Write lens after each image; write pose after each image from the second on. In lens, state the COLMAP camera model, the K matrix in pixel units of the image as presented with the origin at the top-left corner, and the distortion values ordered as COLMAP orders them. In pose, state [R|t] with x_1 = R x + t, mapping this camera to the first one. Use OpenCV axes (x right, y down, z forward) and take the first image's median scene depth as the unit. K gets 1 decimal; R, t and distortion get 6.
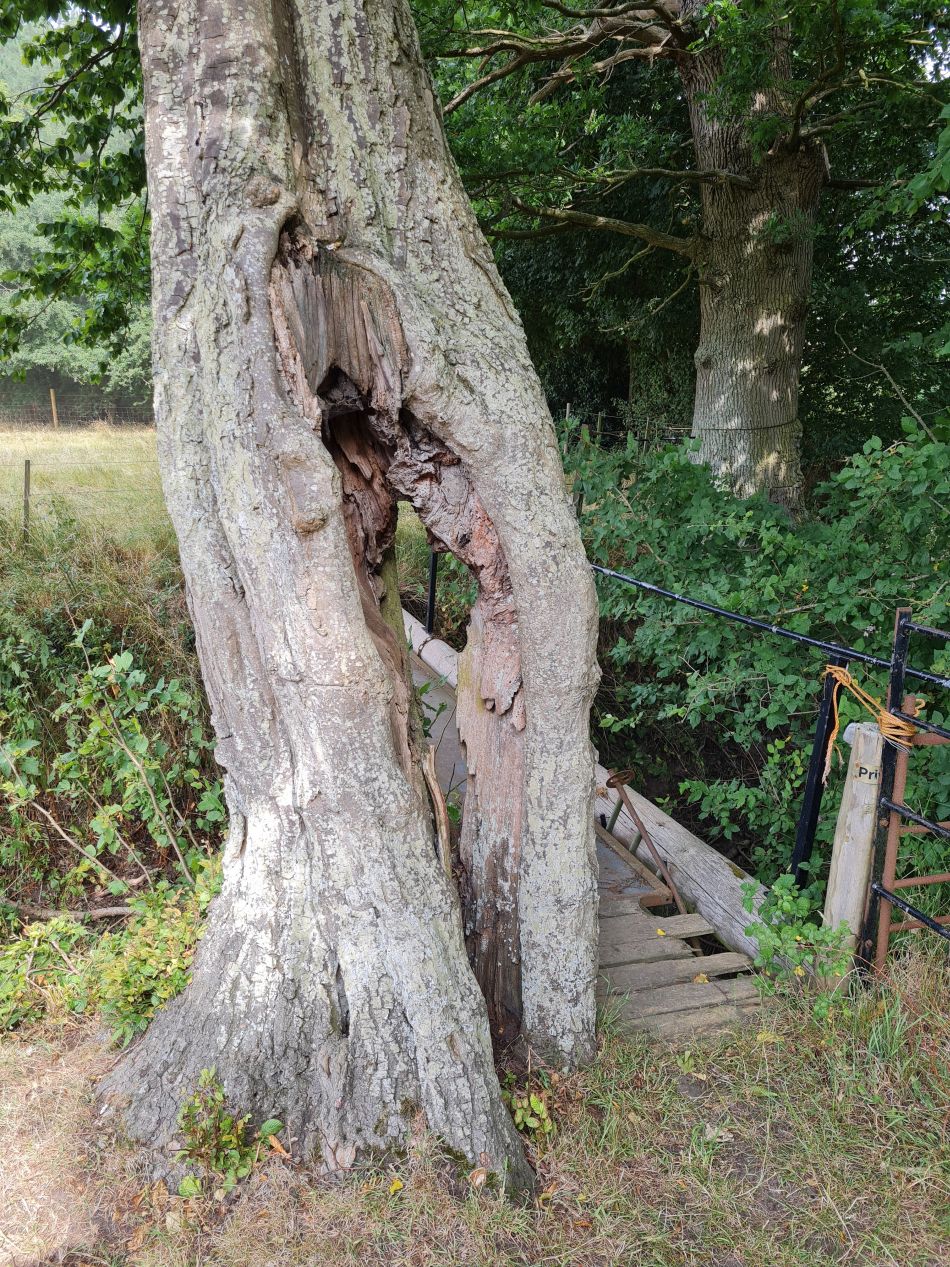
lens RADIAL K [[949.0, 0, 472.3], [0, 949.0, 633.9], [0, 0, 1]] dist [0.023049, -0.002787]
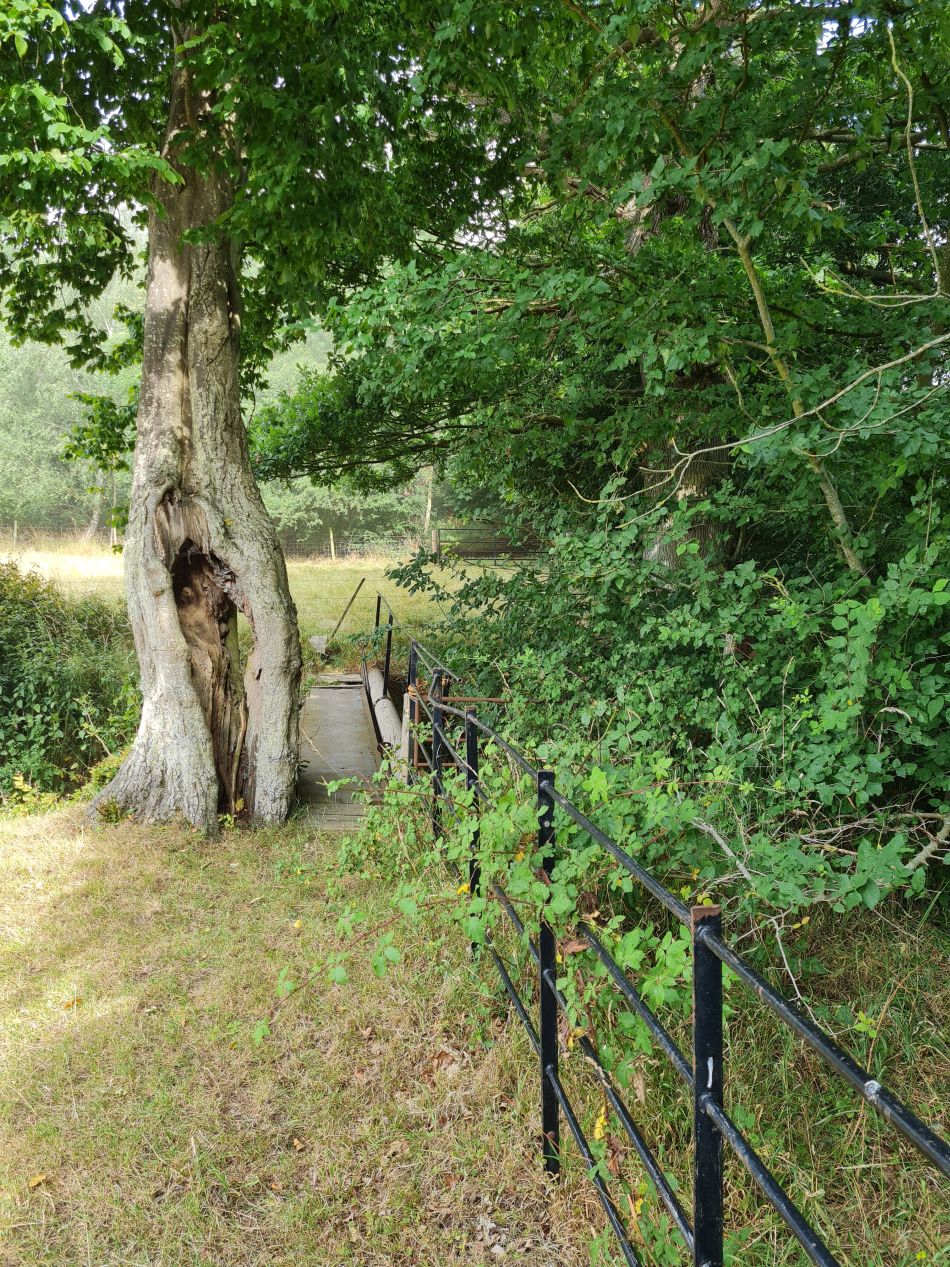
lens RADIAL K [[949.0, 0, 476.9], [0, 949.0, 633.9], [0, 0, 1]] dist [0.023049, -0.002787]
pose [[0.982910, 0.038005, -0.180120, 1.148503], [-0.063146, 0.988698, -0.135973, 0.300513], [0.172916, 0.145024, 0.974201, -1.439696]]
